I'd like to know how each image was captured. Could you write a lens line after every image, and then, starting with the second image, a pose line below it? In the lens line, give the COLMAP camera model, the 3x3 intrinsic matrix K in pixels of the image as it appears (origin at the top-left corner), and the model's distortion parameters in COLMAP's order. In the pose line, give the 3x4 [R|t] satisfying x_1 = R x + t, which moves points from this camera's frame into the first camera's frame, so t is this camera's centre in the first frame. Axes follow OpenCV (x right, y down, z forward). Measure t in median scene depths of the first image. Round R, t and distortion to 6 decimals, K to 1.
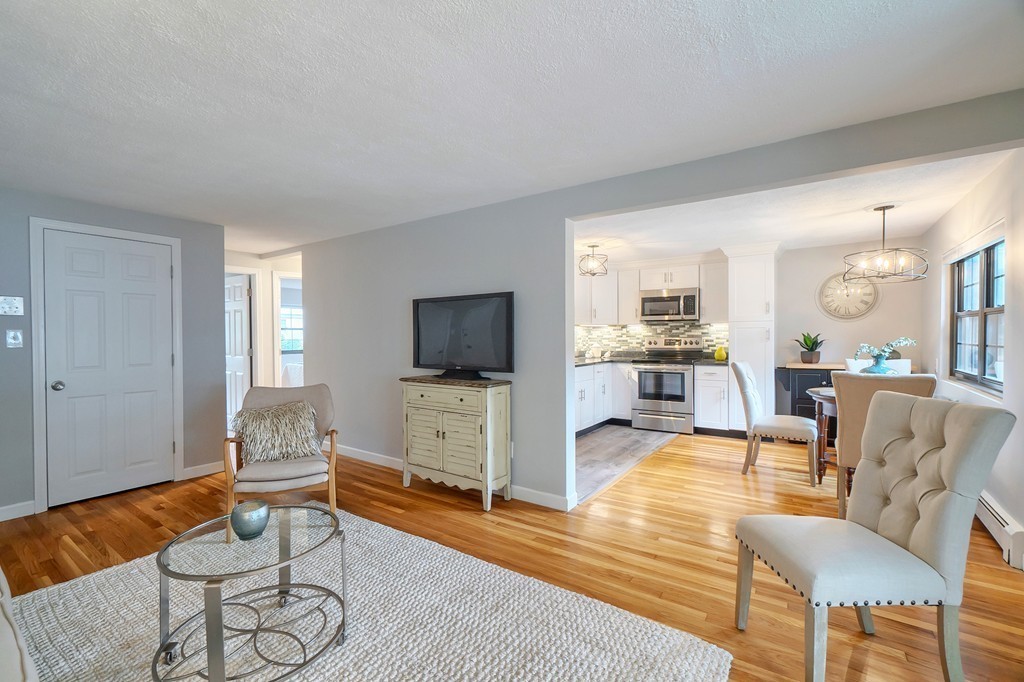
lens RADIAL K [[435.1, 0, 512.0], [0, 435.1, 341.0], [0, 0, 1]] dist [-0.000379, -0.000140]
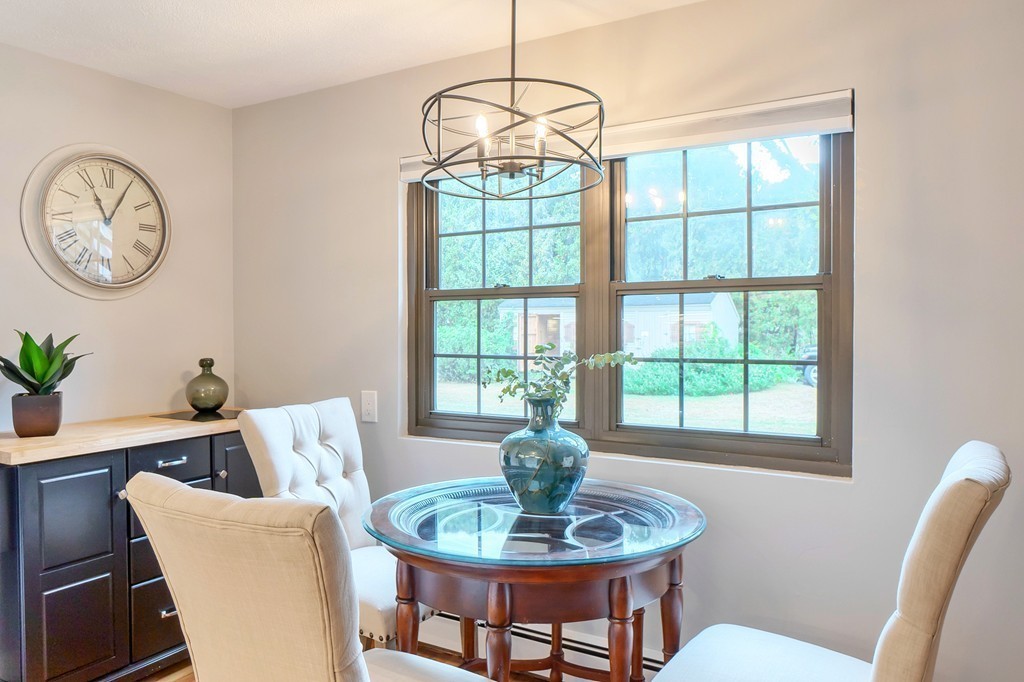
lens RADIAL K [[699.2, 0, 512.0], [0, 699.2, 341.0], [0, 0, 1]] dist [-0.000825, 0.000077]
pose [[-0.042204, -0.006785, 0.999086, 0.182313], [0.016154, 0.999842, 0.007472, -0.009249], [-0.998978, 0.016455, -0.042087, 0.628915]]
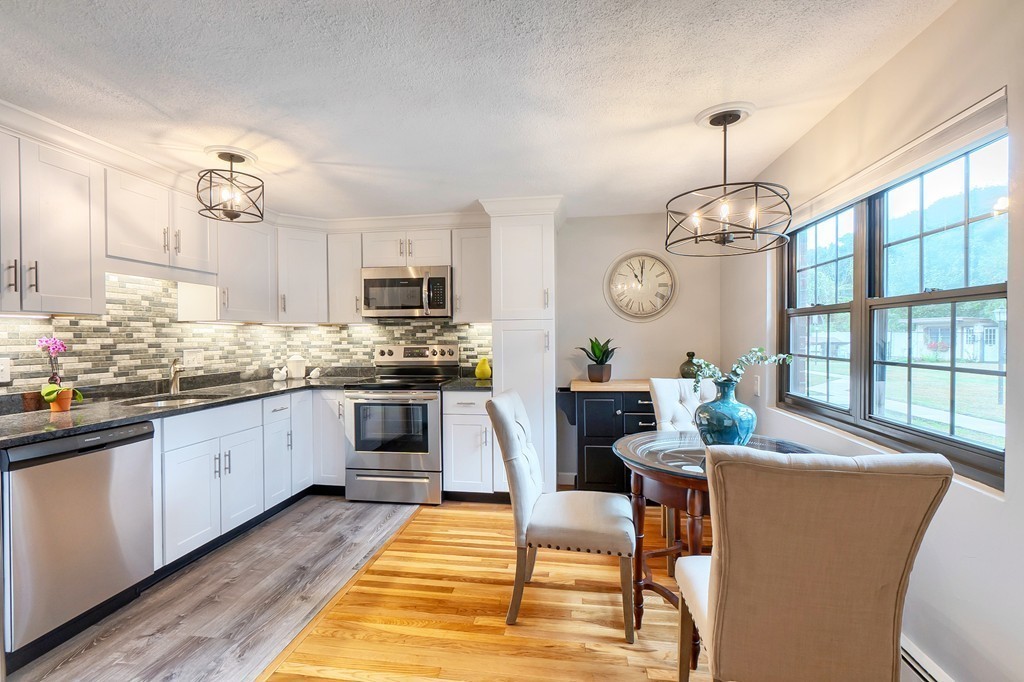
lens RADIAL K [[452.2, 0, 512.0], [0, 452.2, 341.0], [0, 0, 1]] dist [0.000393, 0.000110]
pose [[0.893248, -0.004377, 0.449542, 0.215735], [0.007334, 0.999961, -0.004837, -0.009979], [-0.449504, 0.007618, 0.893246, 0.379508]]
